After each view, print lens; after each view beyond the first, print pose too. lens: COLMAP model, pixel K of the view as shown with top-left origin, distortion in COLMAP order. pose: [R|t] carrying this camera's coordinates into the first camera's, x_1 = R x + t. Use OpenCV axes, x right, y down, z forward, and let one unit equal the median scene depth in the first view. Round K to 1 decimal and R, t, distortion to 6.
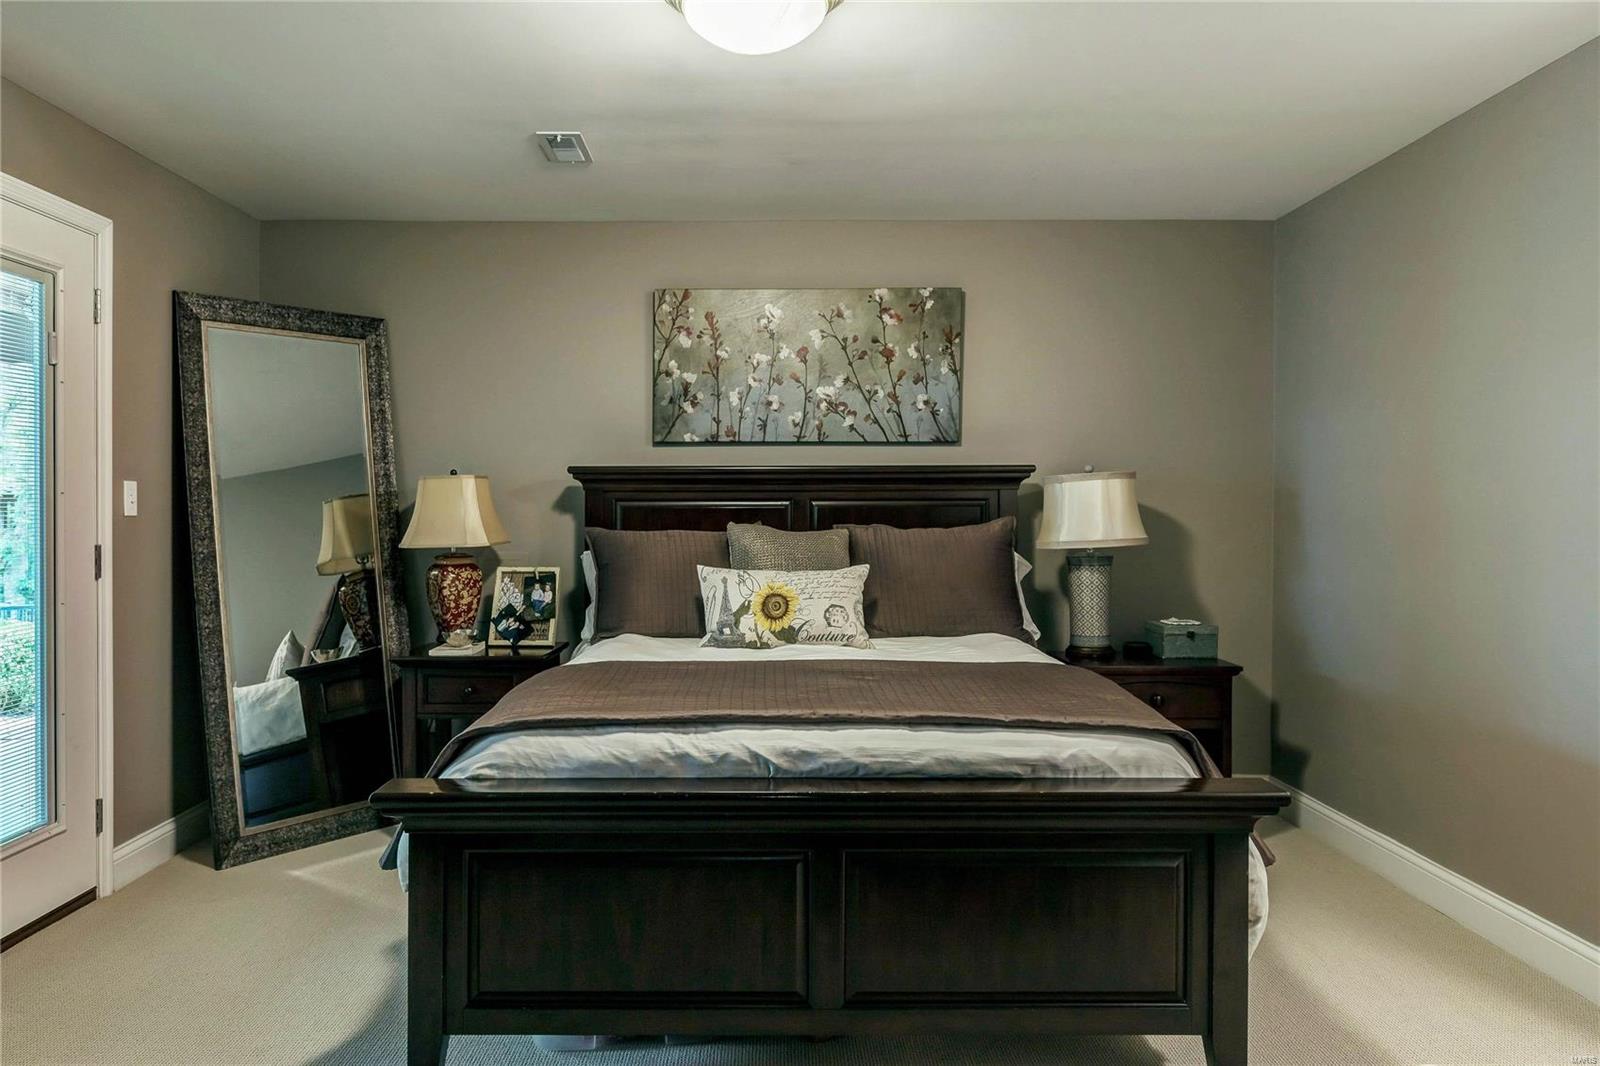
lens RADIAL K [[1113.9, 0, 797.2], [0, 1113.9, 523.4], [0, 0, 1]] dist [0.003765, -0.001107]
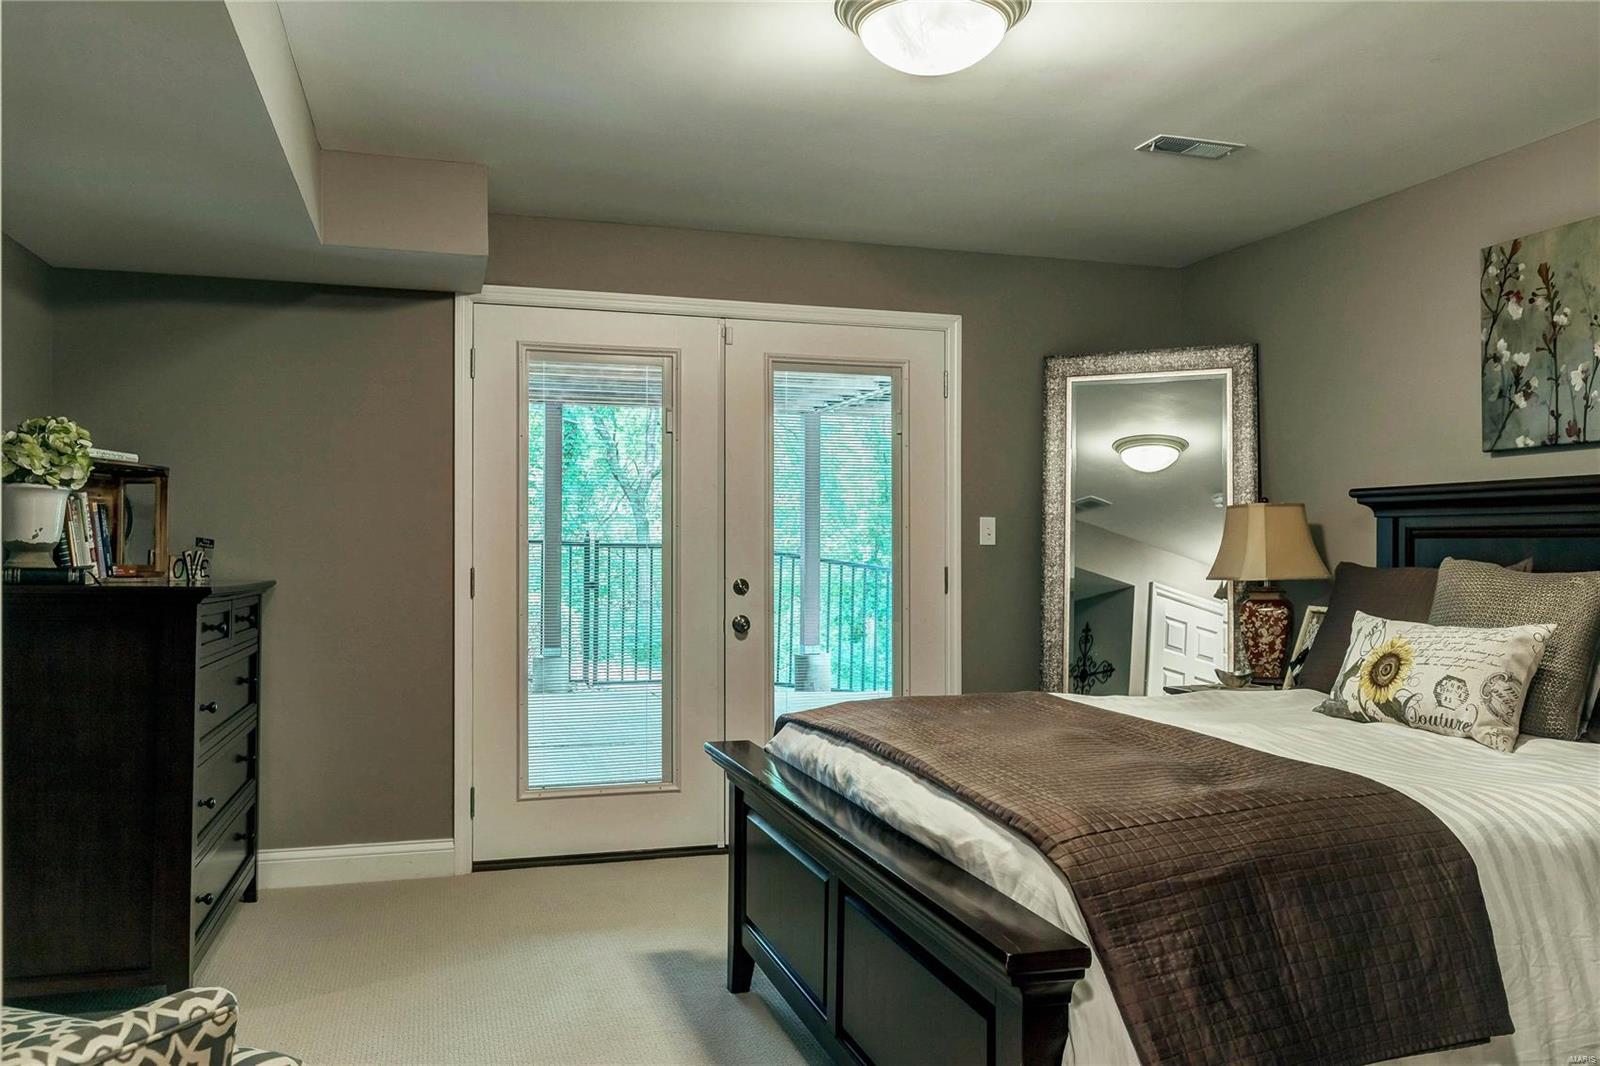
lens RADIAL K [[1233.0, 0, 800.7], [0, 1233.0, 537.5], [0, 0, 1]] dist [-0.008658, -0.004402]
pose [[0.283625, -0.002636, -0.958932, 0.538987], [-0.017430, 0.999817, -0.007903, -0.000177], [0.958777, 0.018956, 0.283528, 0.324807]]
